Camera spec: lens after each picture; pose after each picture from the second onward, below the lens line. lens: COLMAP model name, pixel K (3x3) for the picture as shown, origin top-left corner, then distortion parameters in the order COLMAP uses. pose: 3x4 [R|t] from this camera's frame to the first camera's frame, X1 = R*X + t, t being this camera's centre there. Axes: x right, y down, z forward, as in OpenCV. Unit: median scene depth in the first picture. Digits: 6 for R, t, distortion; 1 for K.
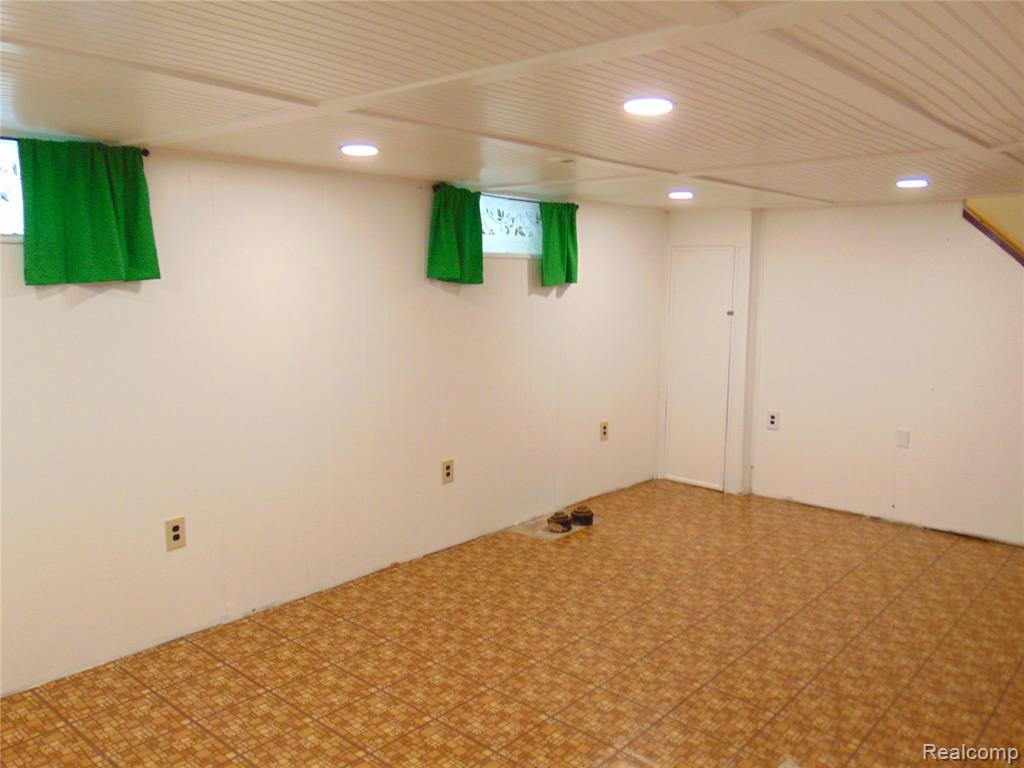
lens RADIAL K [[834.4, 0, 506.4], [0, 834.4, 388.1], [0, 0, 1]] dist [-0.025244, 0.059220]
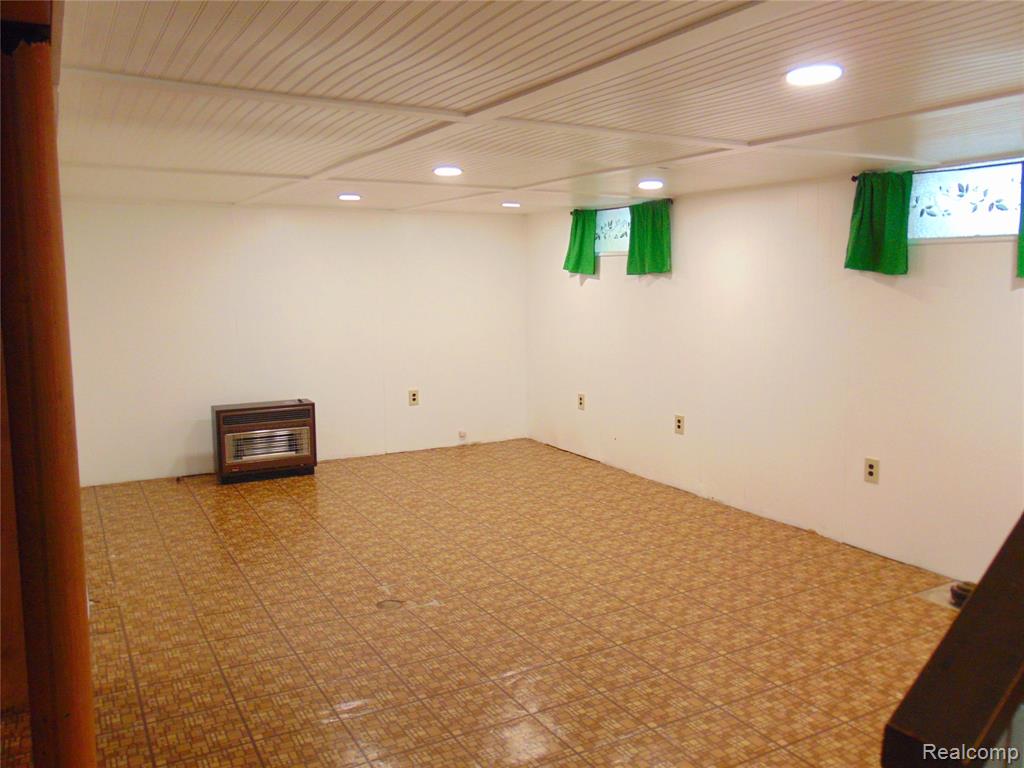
lens RADIAL K [[834.4, 0, 506.6], [0, 834.4, 381.8], [0, 0, 1]] dist [-0.025244, 0.059220]
pose [[-0.335492, 0.114797, -0.935022, 0.968075], [-0.123035, 0.978706, 0.164306, -0.107098], [0.933974, 0.170164, -0.314224, 0.907883]]
